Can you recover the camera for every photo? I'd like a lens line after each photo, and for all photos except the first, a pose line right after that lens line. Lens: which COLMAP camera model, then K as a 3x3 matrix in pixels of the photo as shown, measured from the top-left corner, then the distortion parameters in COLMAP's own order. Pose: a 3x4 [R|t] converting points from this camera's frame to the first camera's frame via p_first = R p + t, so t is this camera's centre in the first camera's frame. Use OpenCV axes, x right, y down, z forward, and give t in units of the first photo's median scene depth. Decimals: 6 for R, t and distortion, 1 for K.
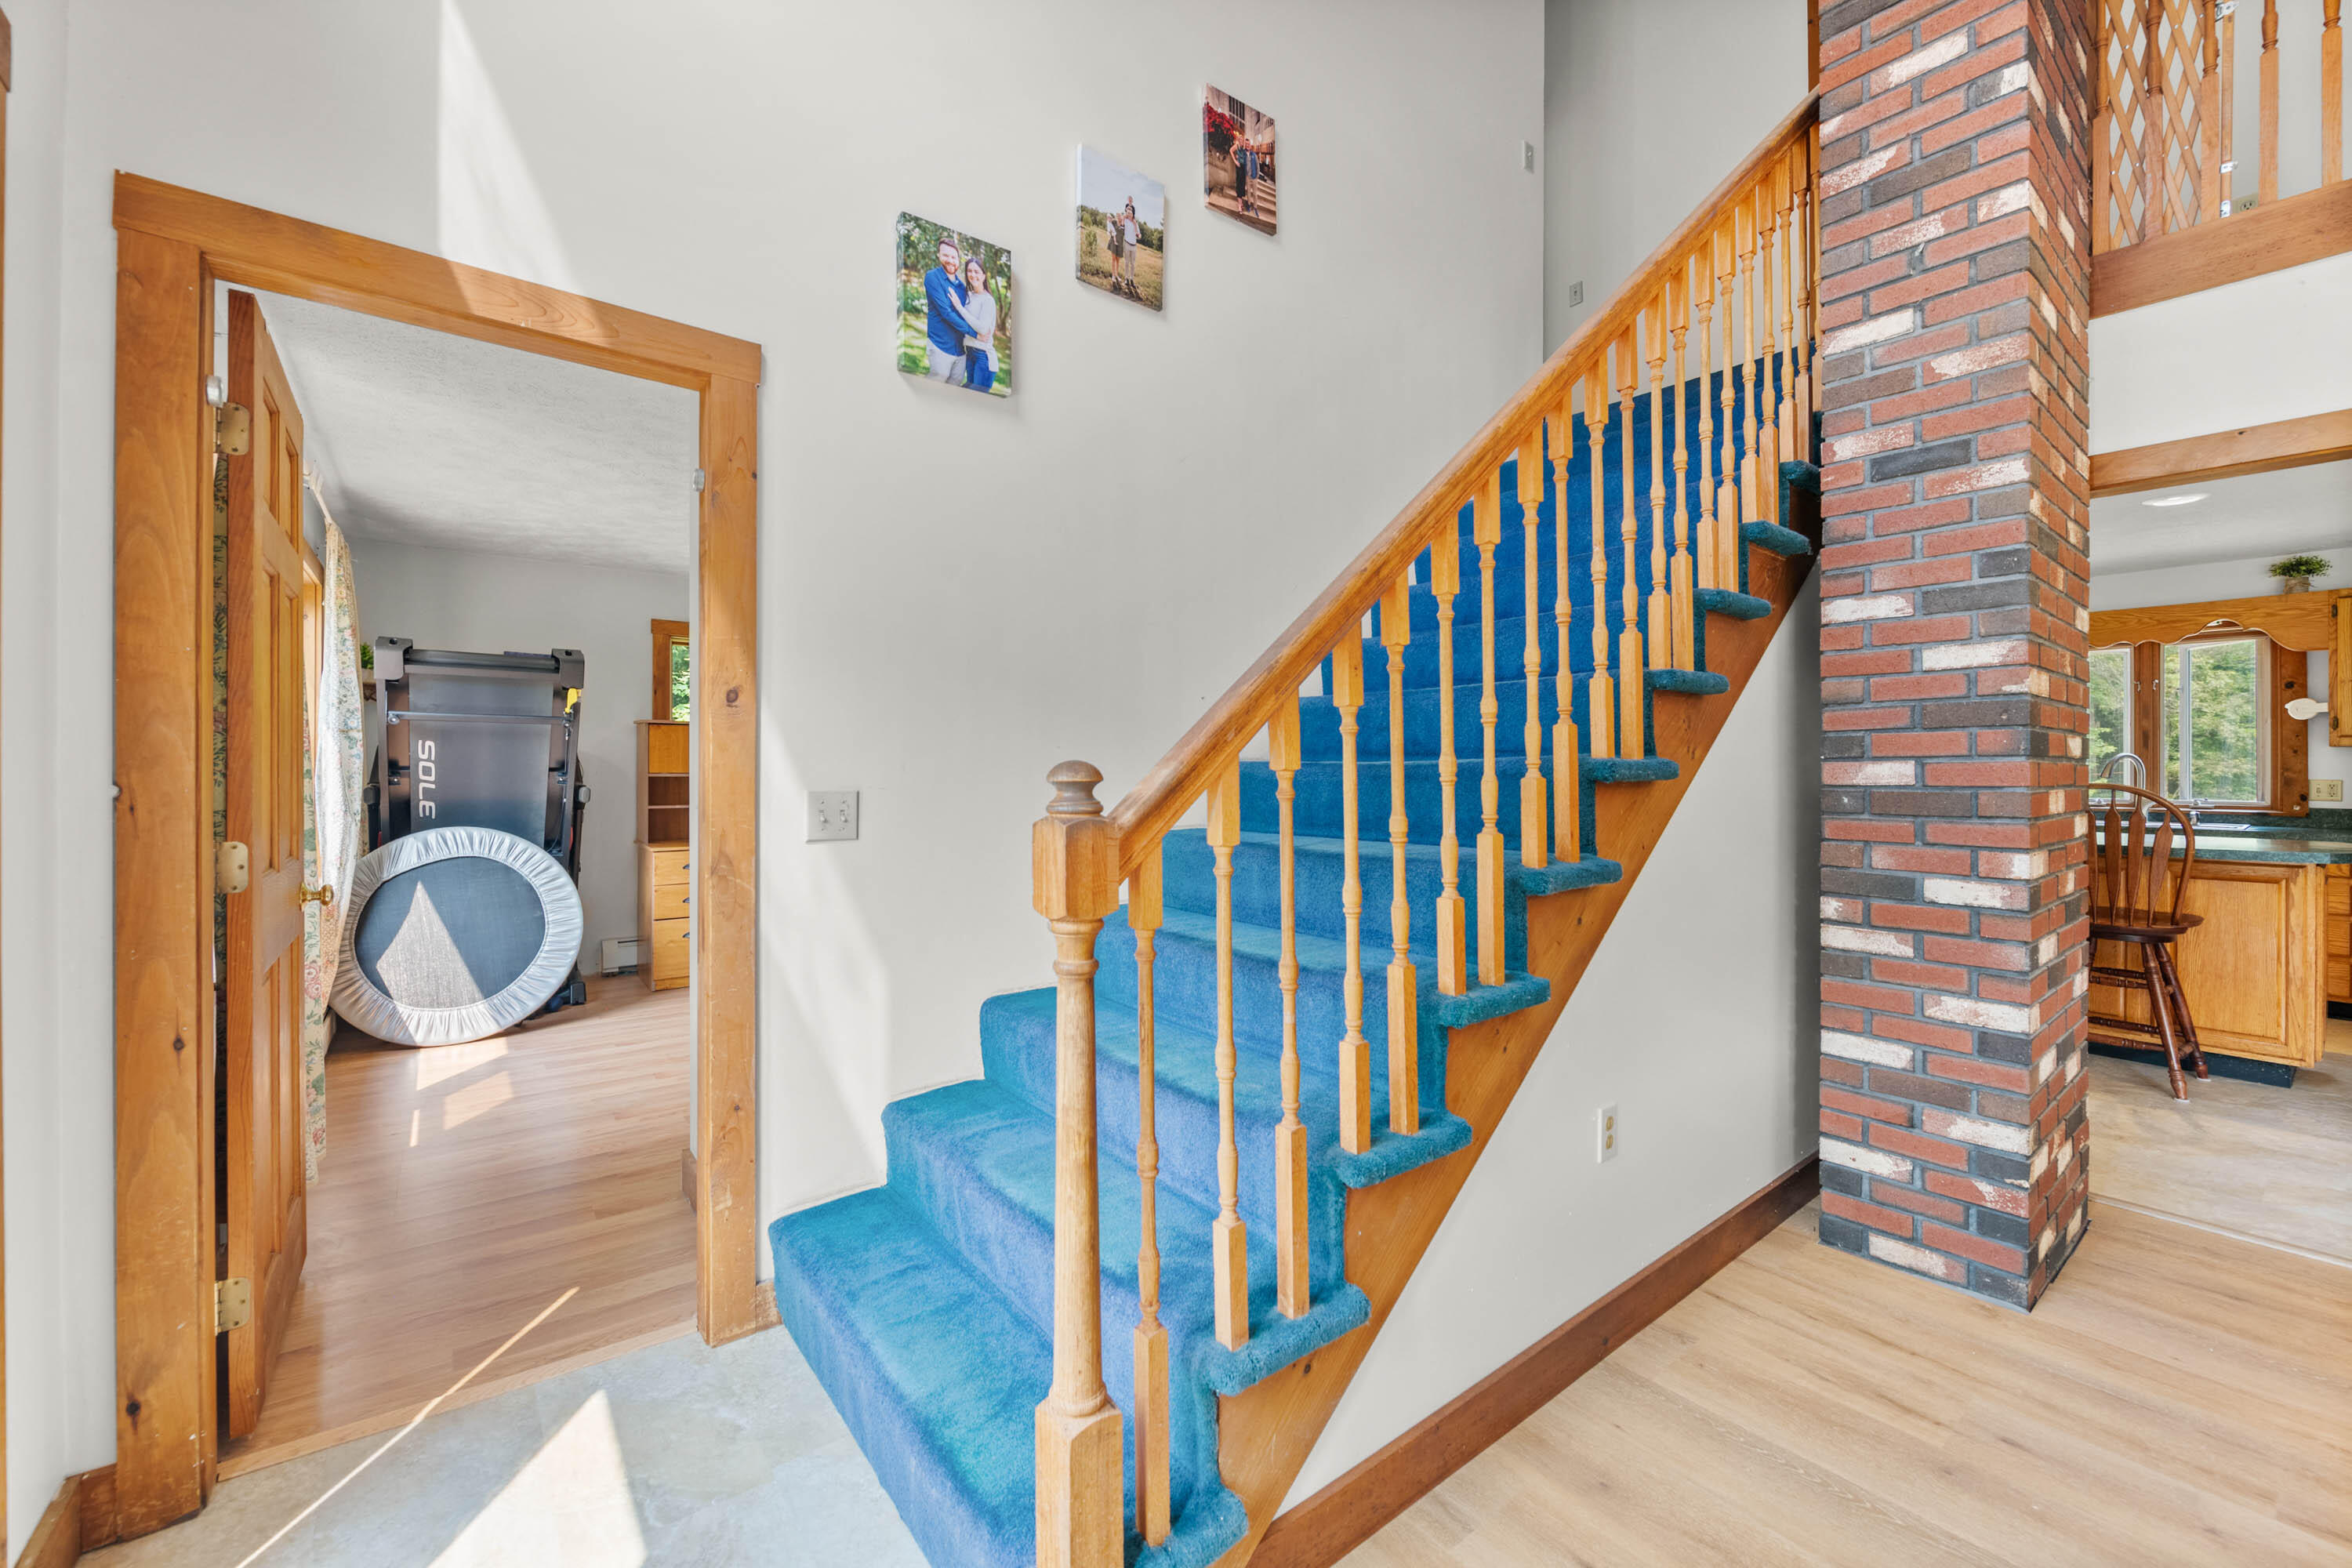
lens RADIAL K [[945.2, 0, 1176.0], [0, 945.2, 784.0], [0, 0, 1]] dist [-0.000693, 0.000027]
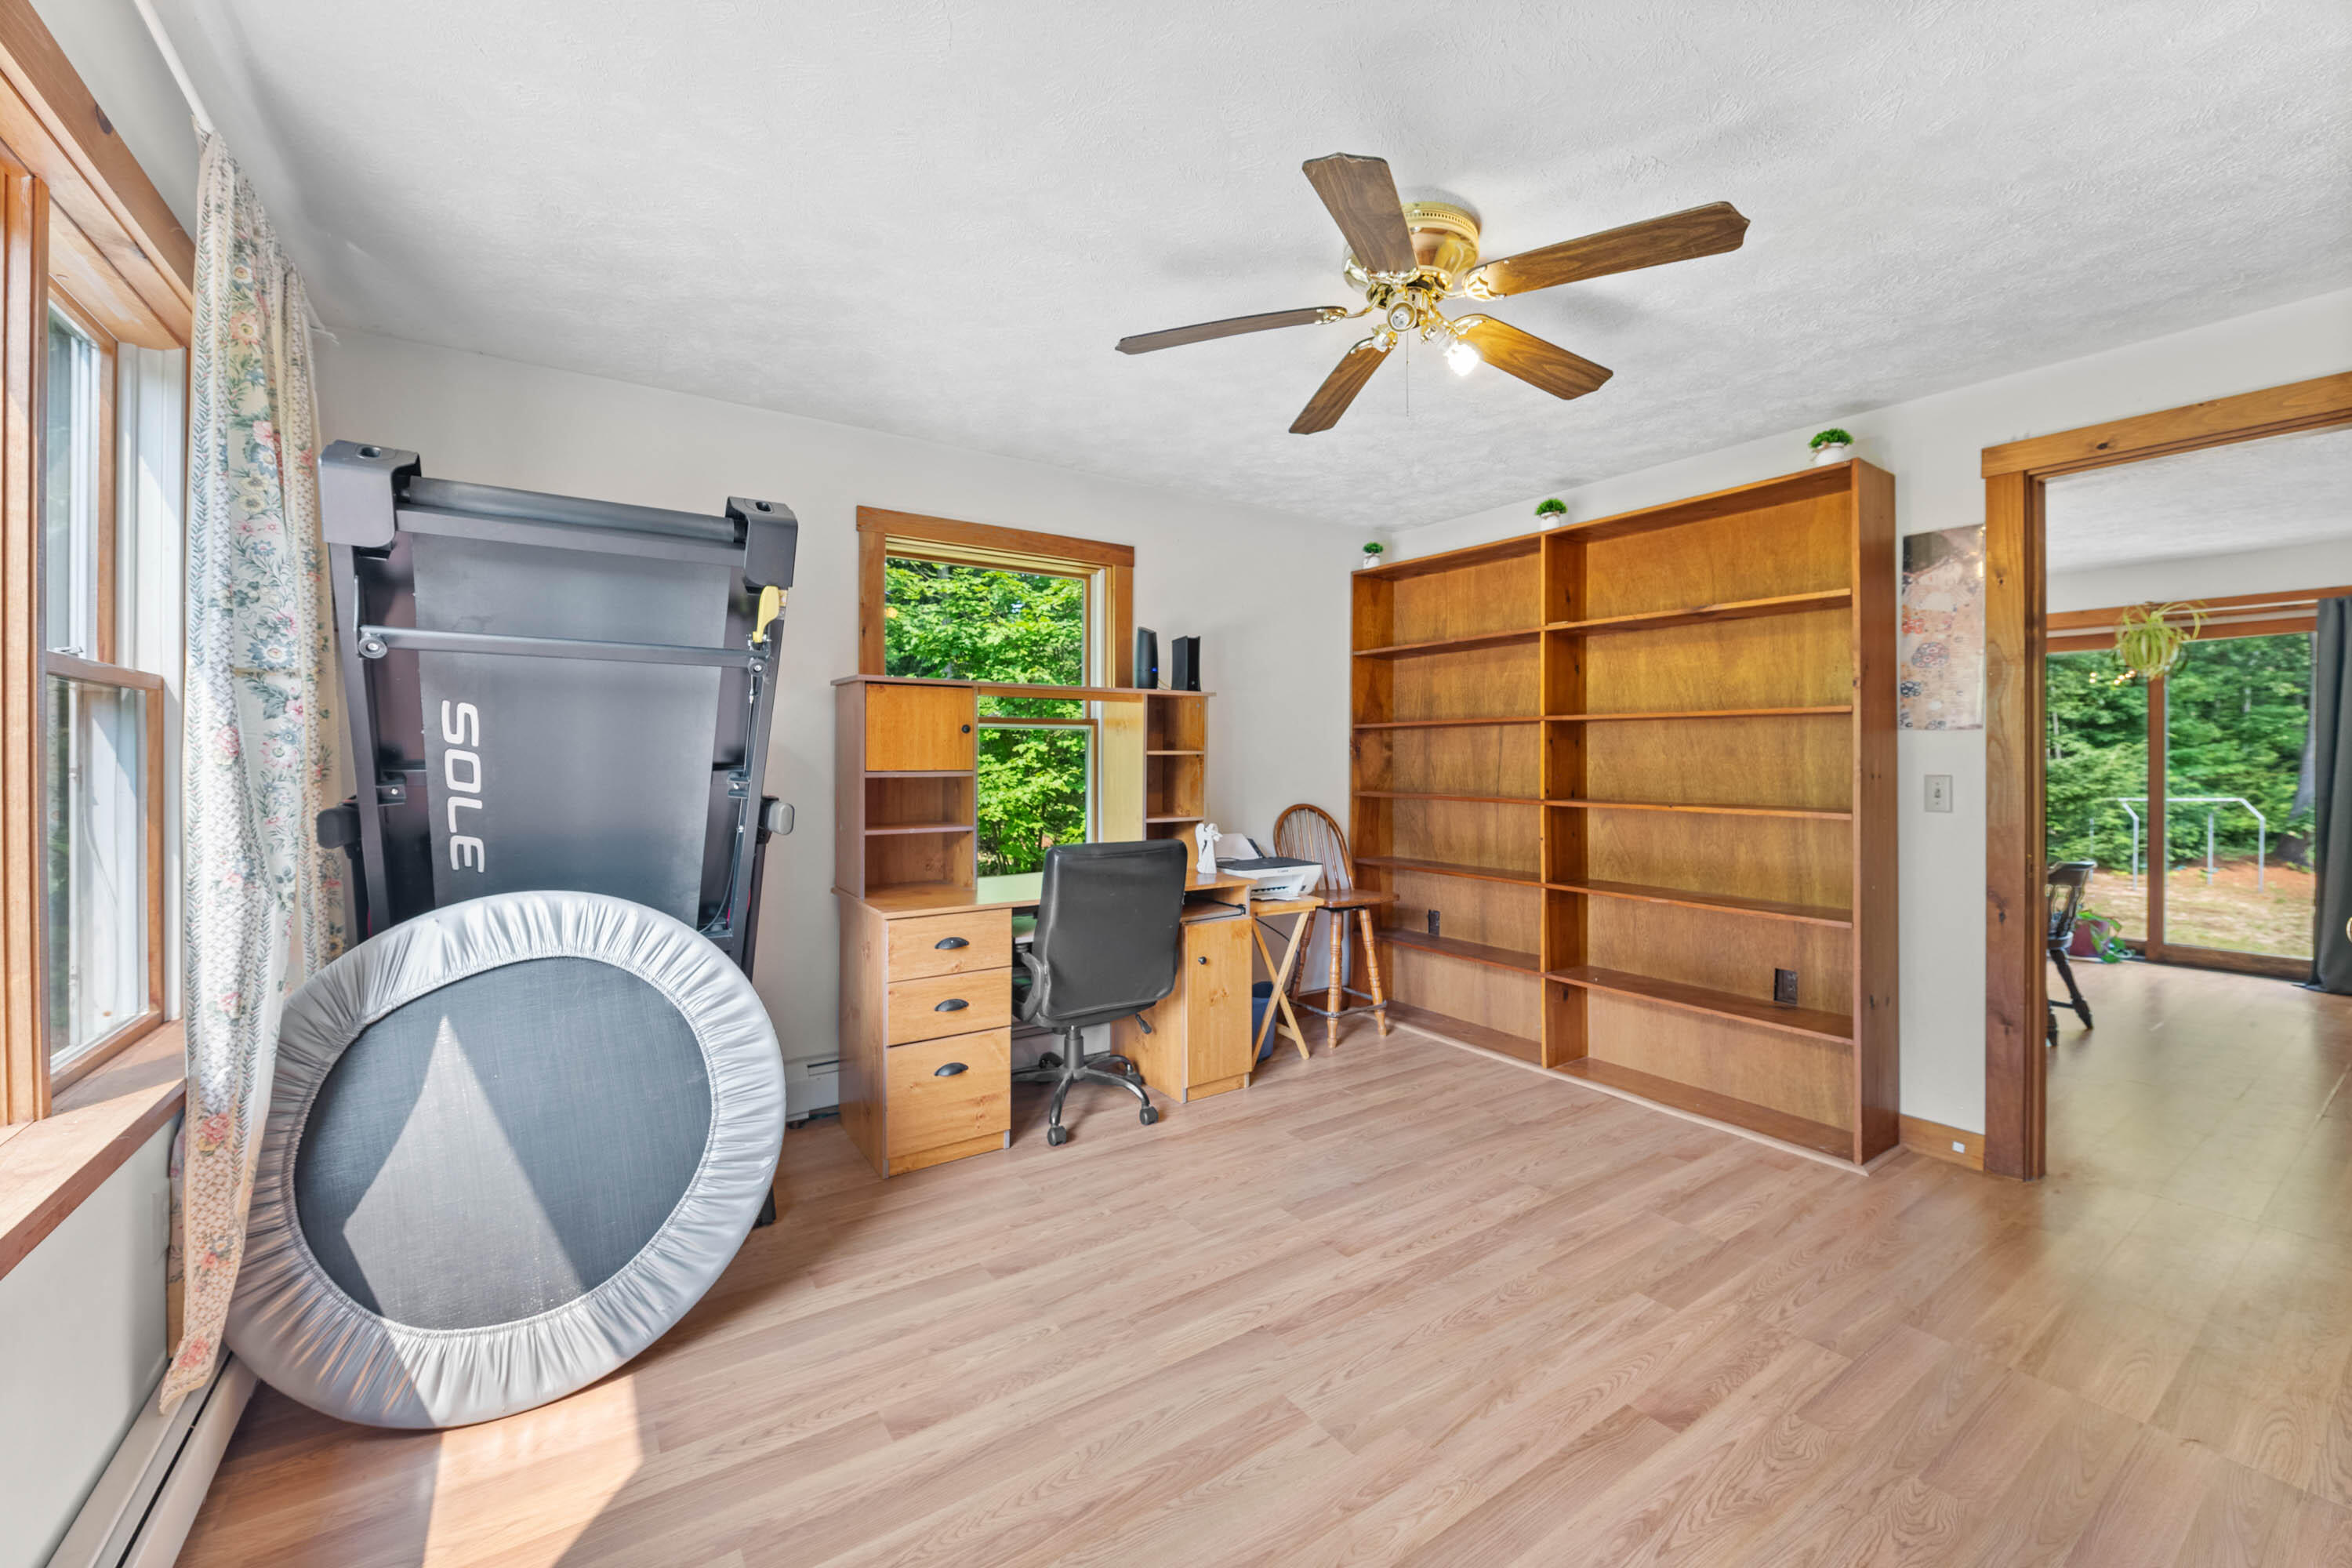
lens RADIAL K [[932.0, 0, 1162.7], [0, 932.0, 781.8], [0, 0, 1]] dist [0.001793, -0.003598]
pose [[0.997228, 0.000417, -0.074403, -0.420365], [0.000093, 0.999977, 0.006855, -0.011376], [0.074404, -0.006843, 0.997205, 0.572611]]
